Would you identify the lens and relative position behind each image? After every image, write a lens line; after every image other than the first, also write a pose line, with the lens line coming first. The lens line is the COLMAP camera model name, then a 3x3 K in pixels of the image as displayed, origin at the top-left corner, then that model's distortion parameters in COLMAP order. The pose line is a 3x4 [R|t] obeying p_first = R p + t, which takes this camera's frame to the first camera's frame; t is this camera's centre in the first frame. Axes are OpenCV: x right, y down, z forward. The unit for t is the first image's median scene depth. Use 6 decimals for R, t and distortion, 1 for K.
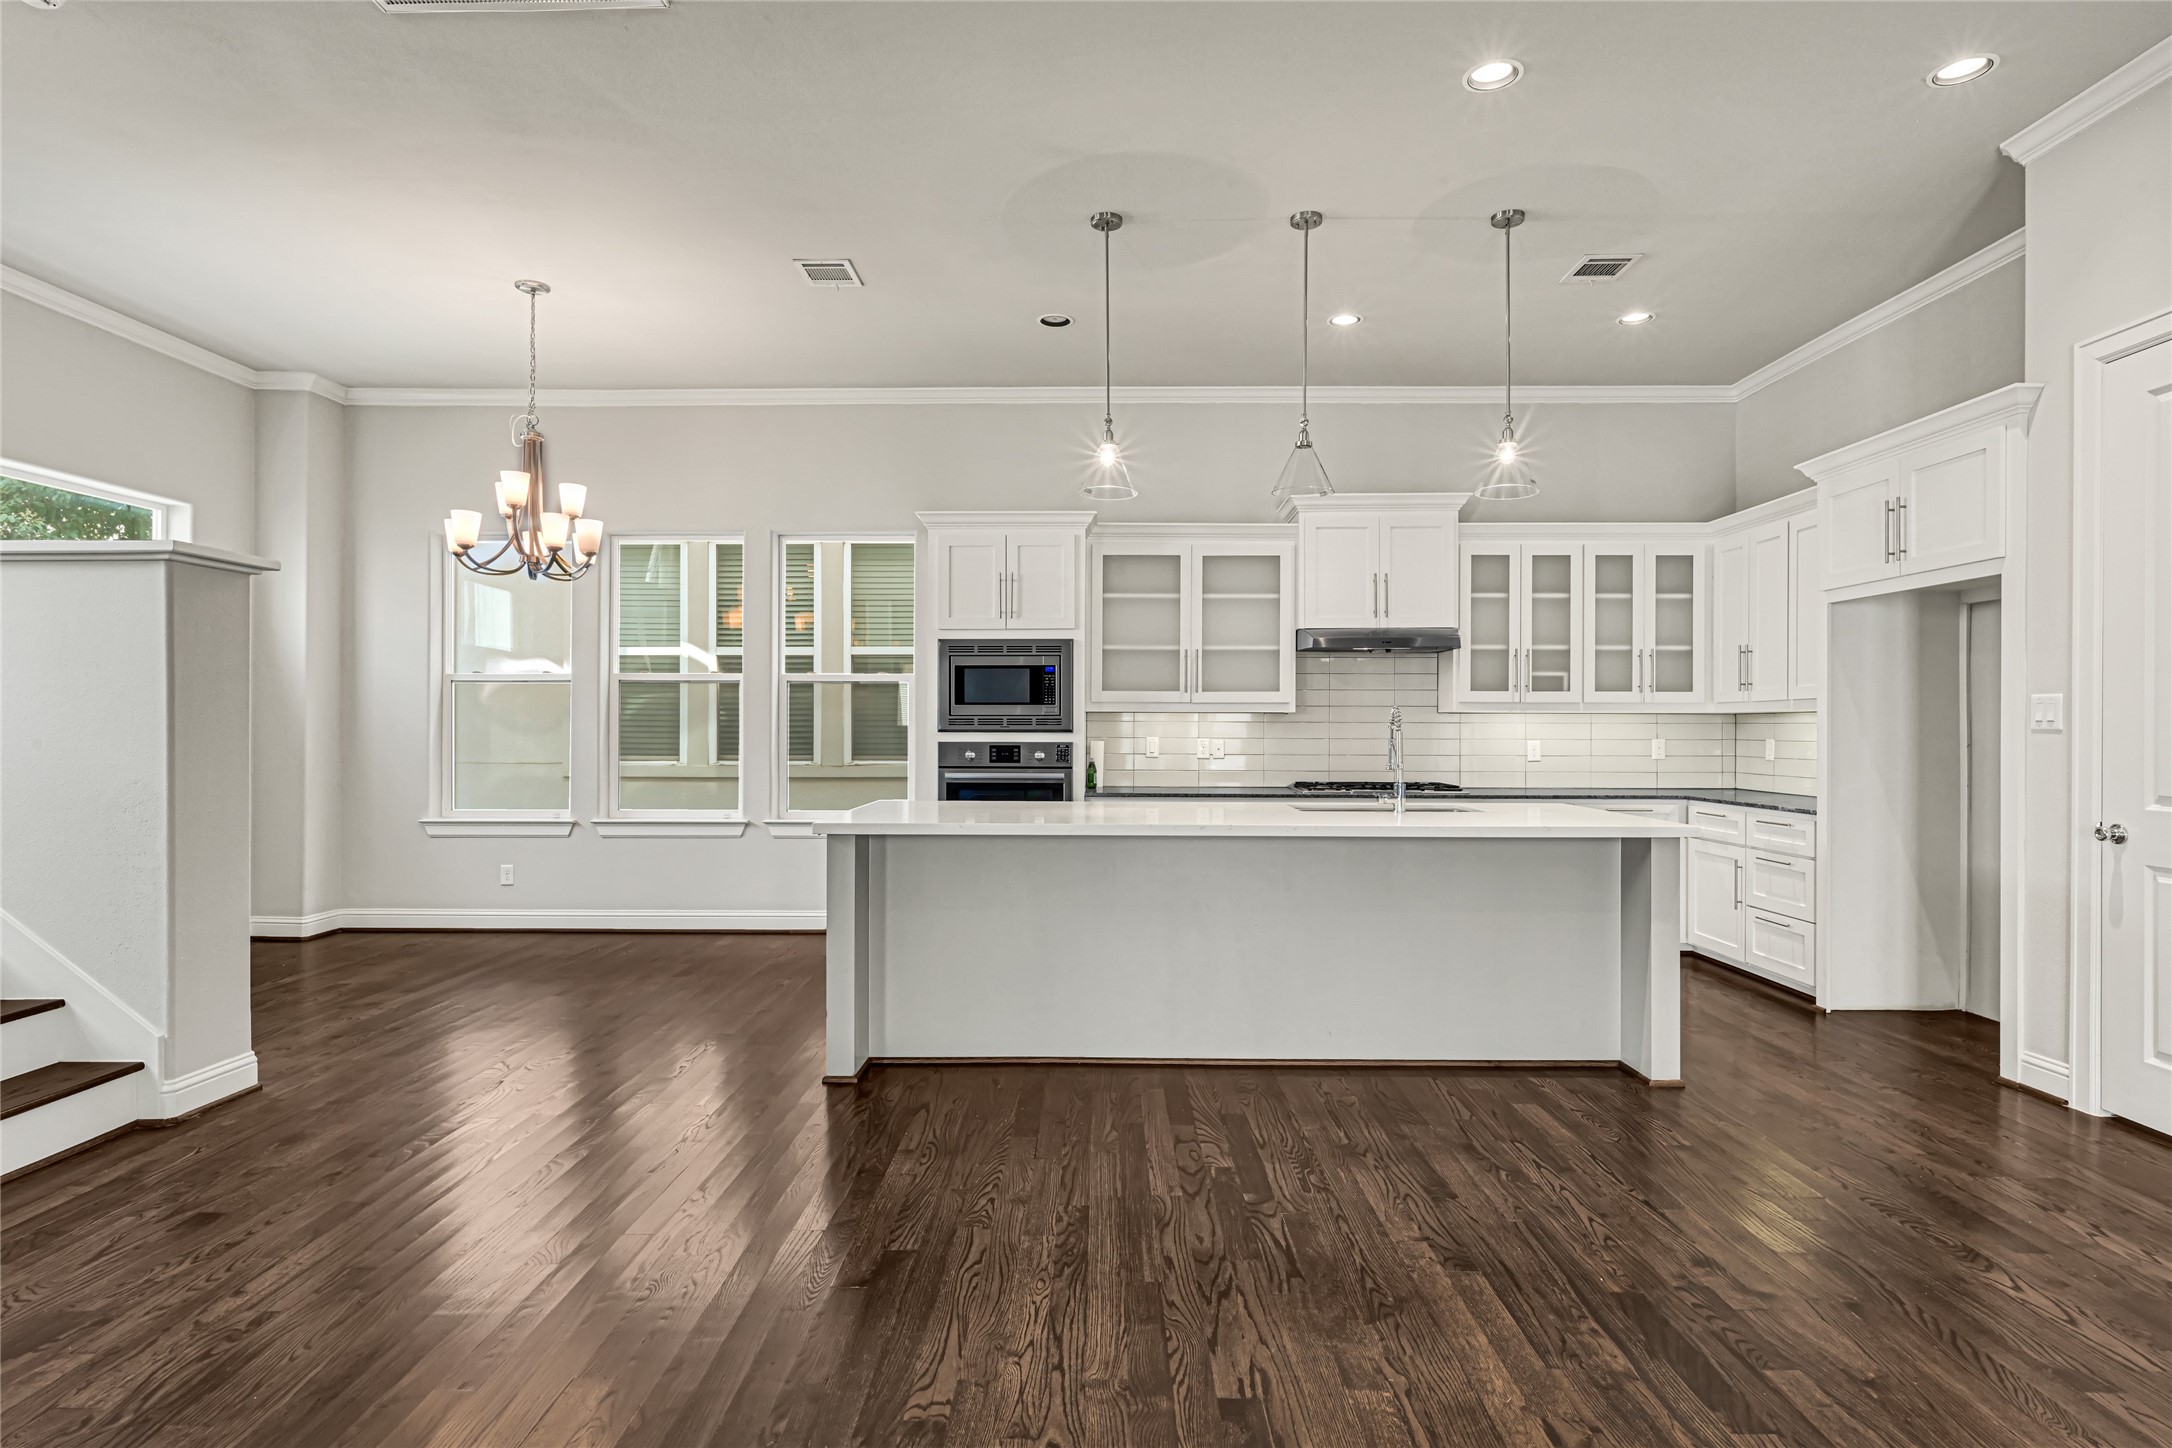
lens RADIAL K [[1115.4, 0, 1097.0], [0, 1115.4, 725.5], [0, 0, 1]] dist [-0.000446, 0.001524]
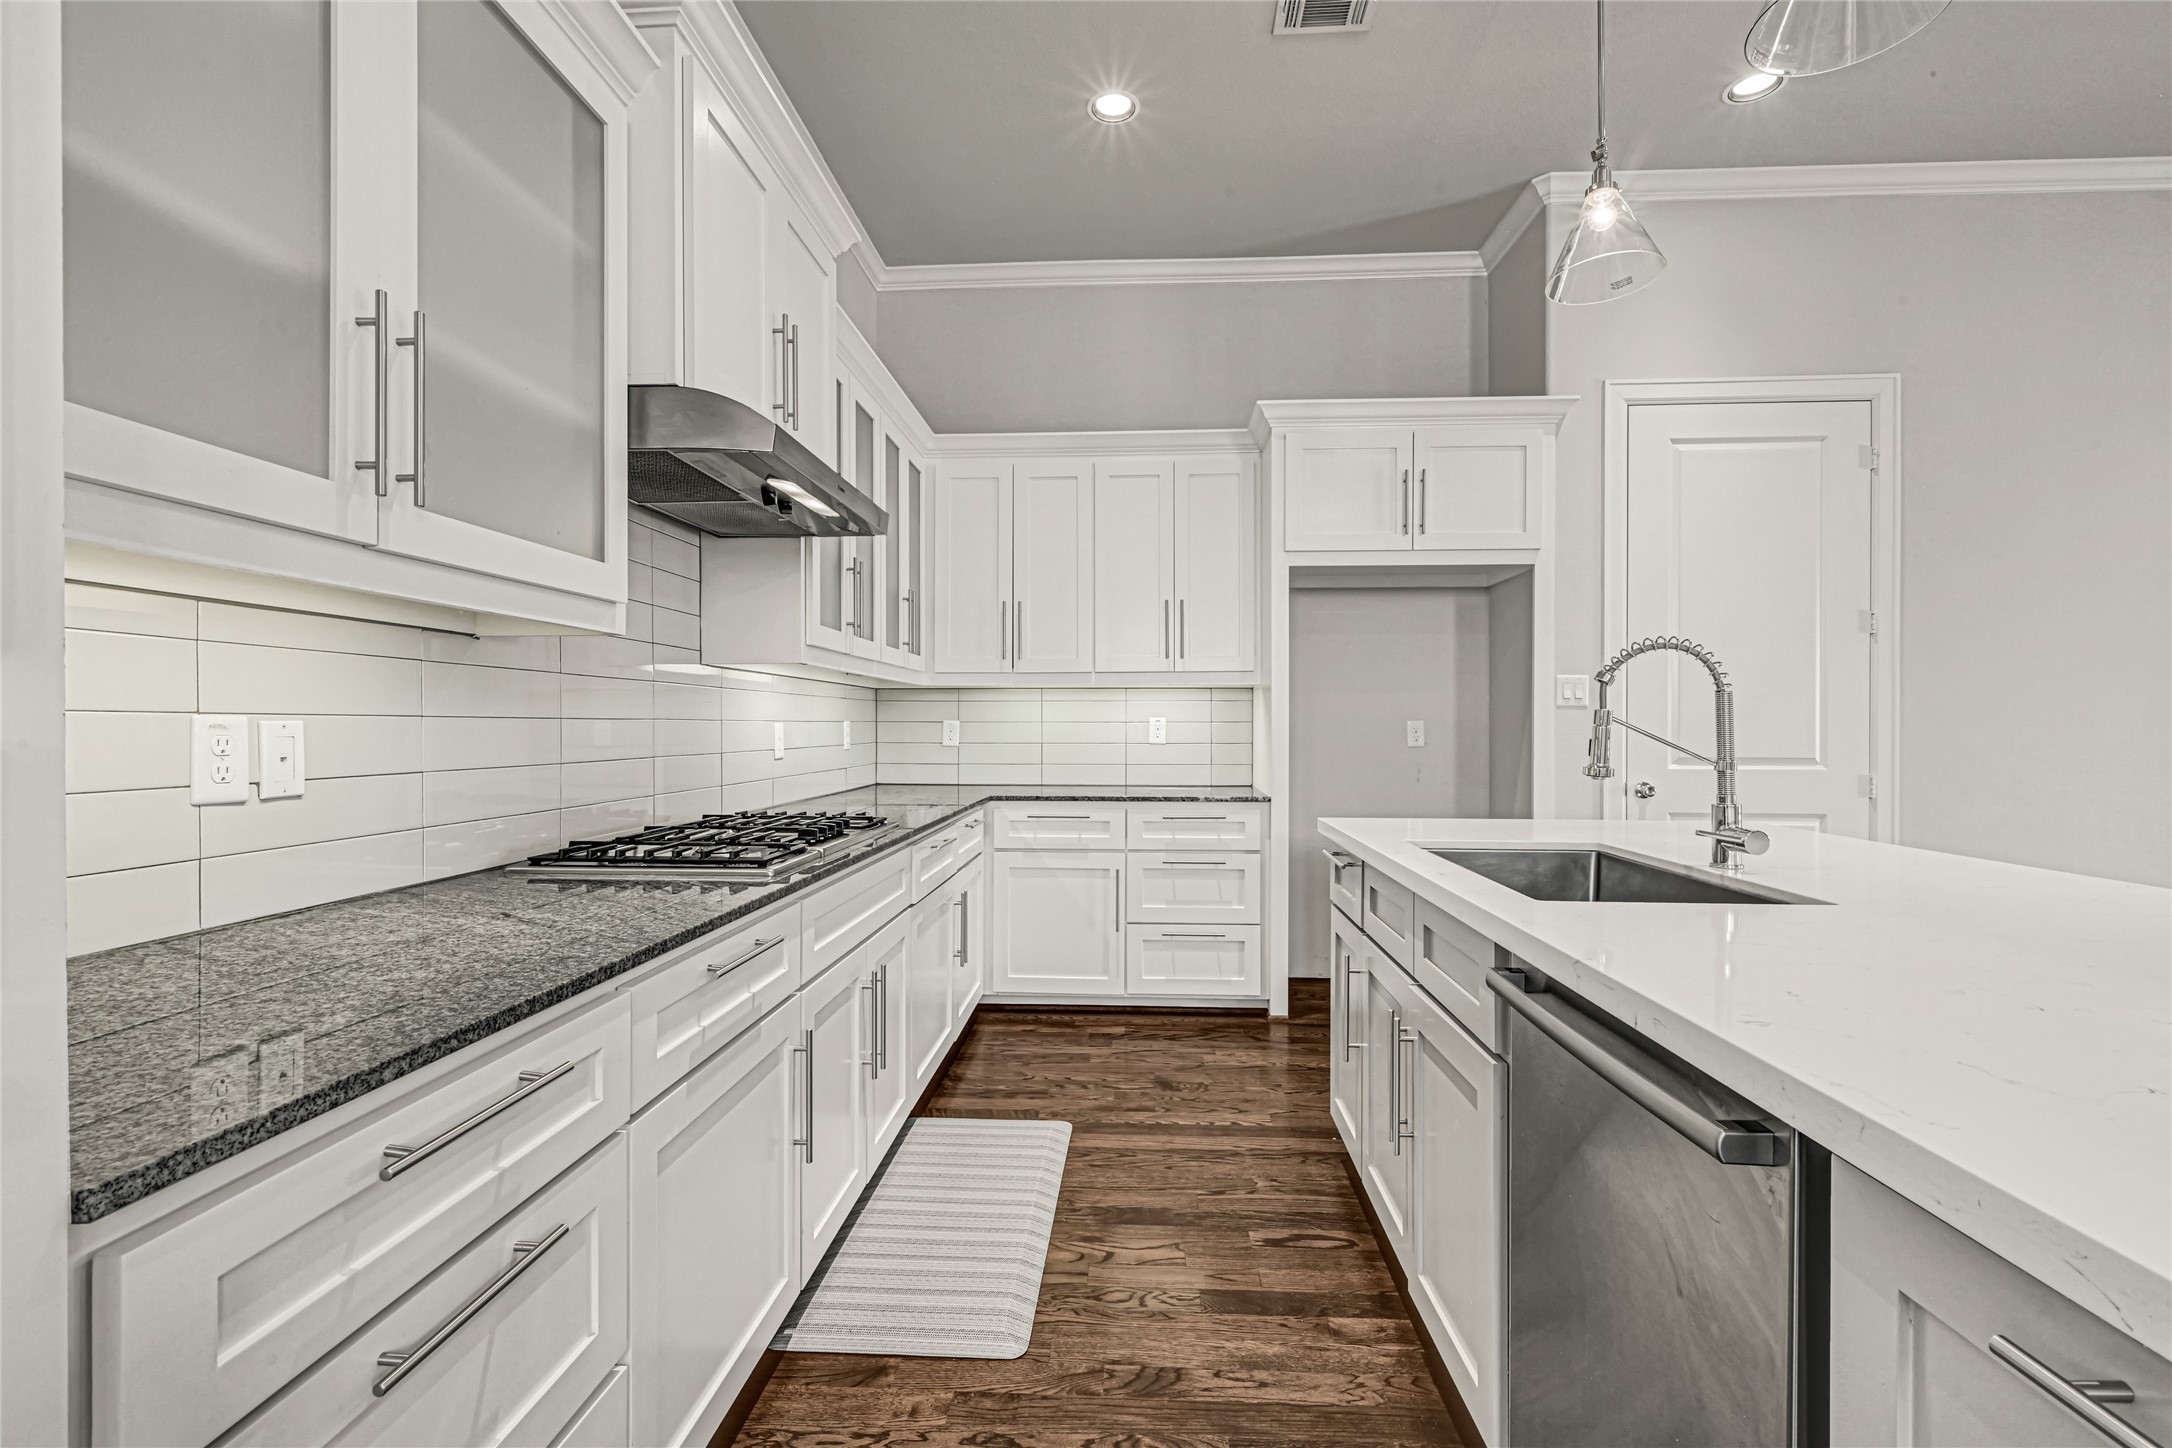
lens RADIAL K [[963.5, 0, 1099.8], [0, 963.5, 719.8], [0, 0, 1]] dist [0.012508, -0.000202]
pose [[0.045522, 0.003911, 0.998956, -0.130215], [-0.003313, 0.999987, -0.003764, 0.018208], [-0.998958, -0.003138, 0.045534, 1.116187]]
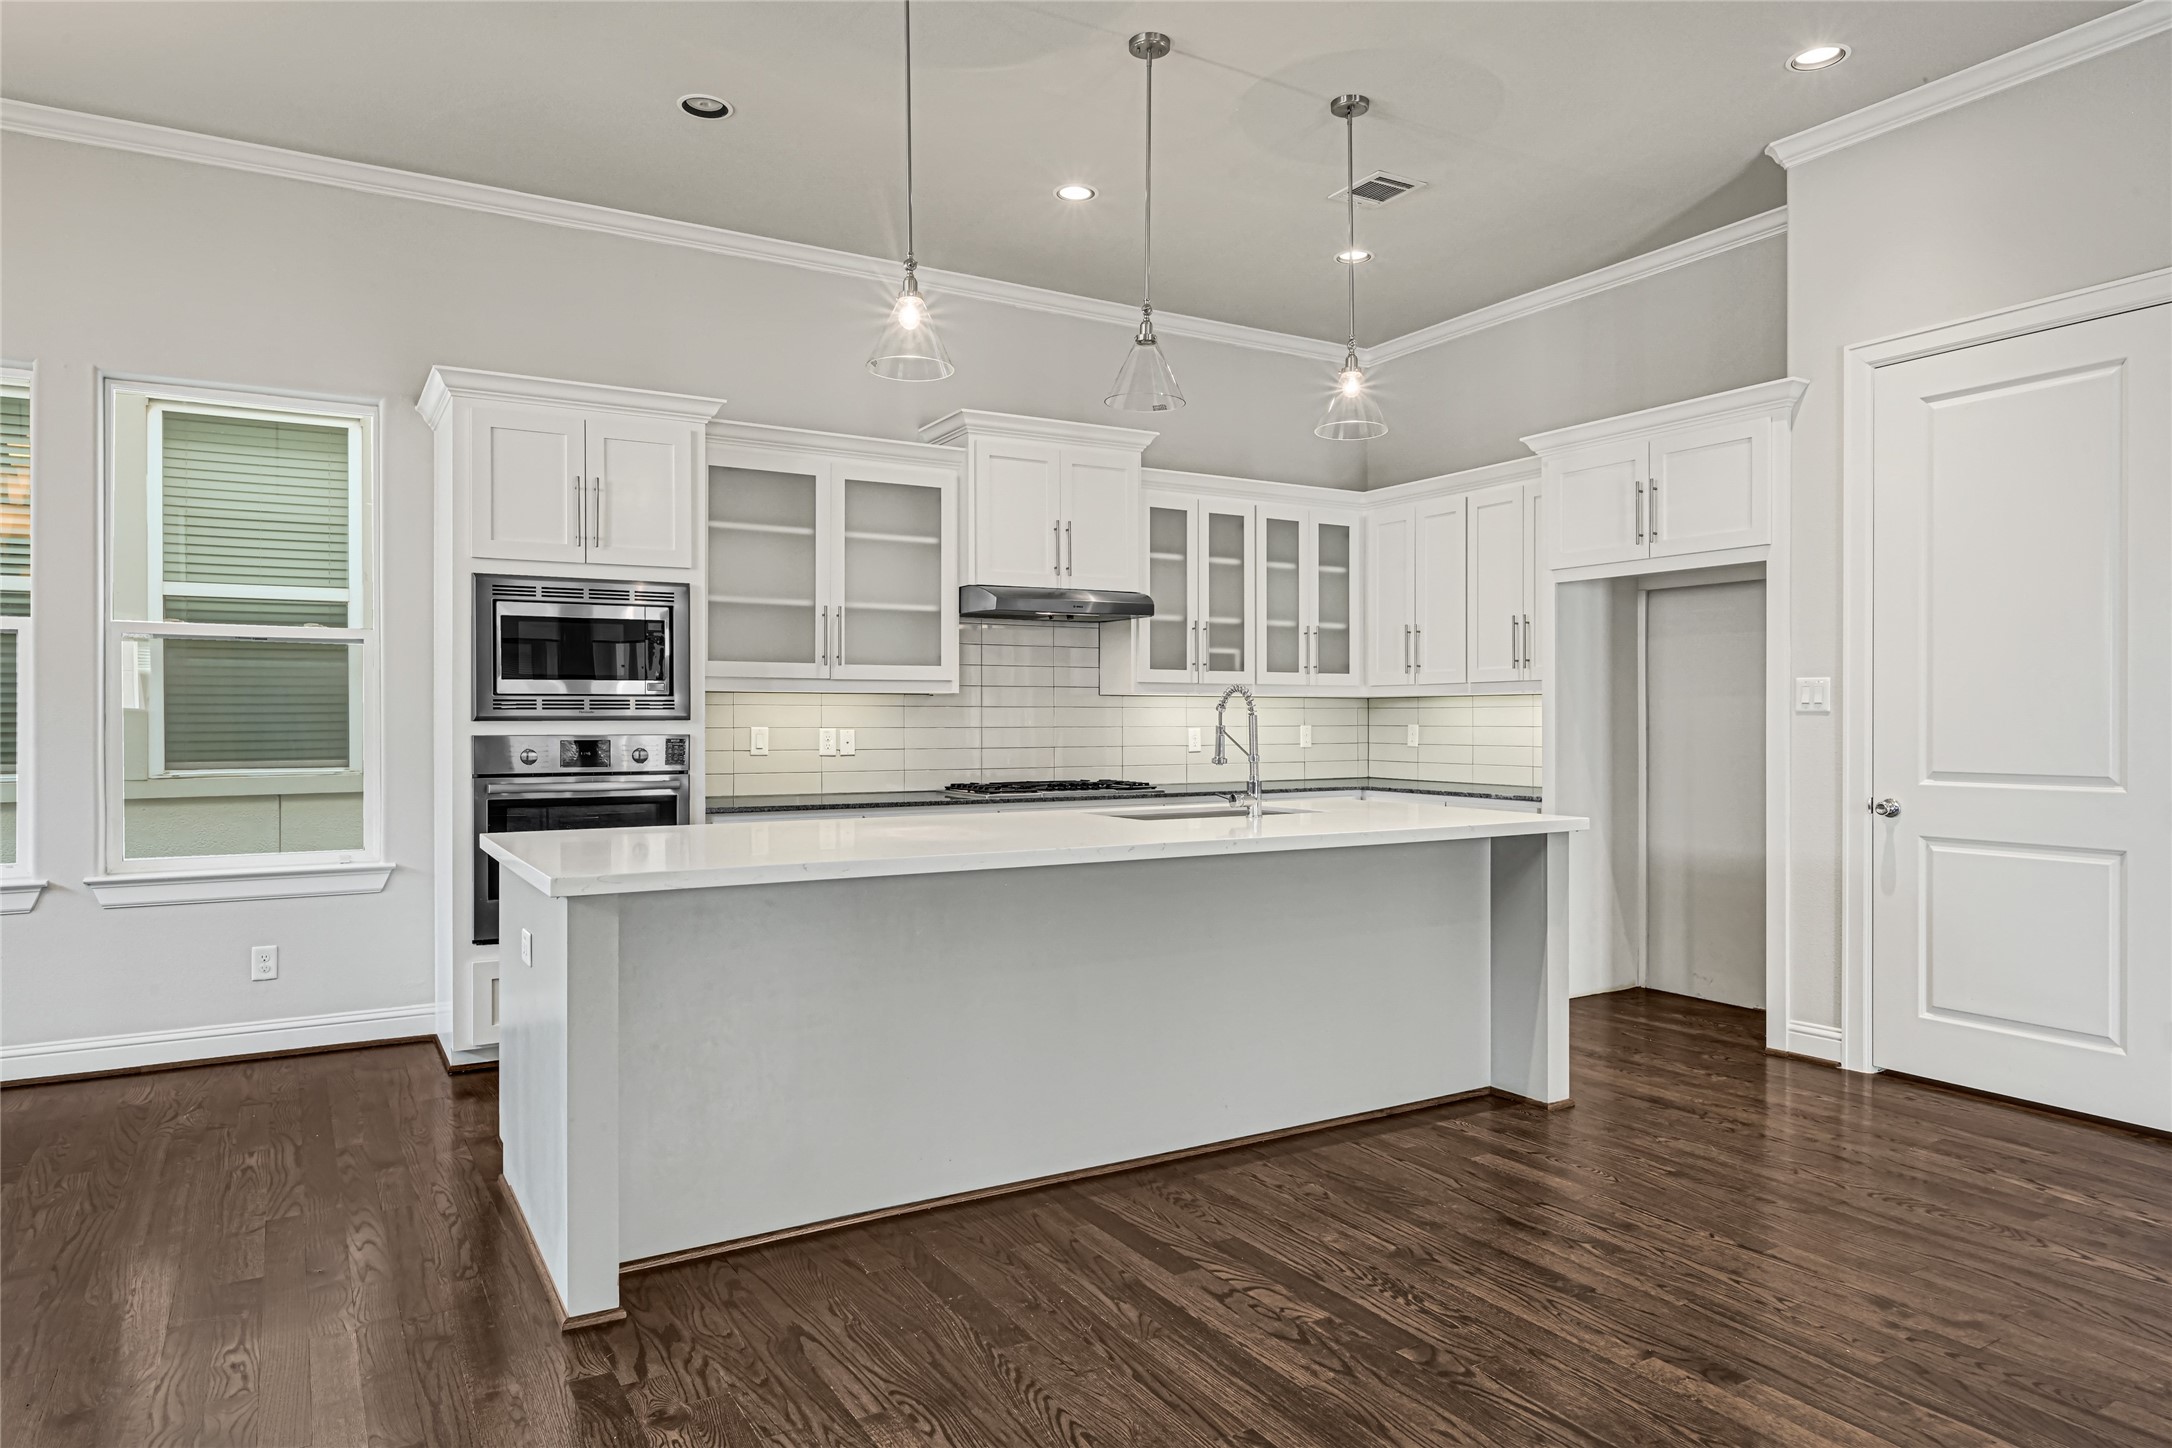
lens RADIAL K [[1329.5, 0, 1091.8], [0, 1329.5, 717.0], [0, 0, 1]] dist [-0.004928, 0.001655]
pose [[0.854452, -0.002225, 0.519526, -0.290252], [0.001817, 0.999998, 0.001294, 0.004696], [-0.519528, -0.000161, 0.854454, 0.221725]]
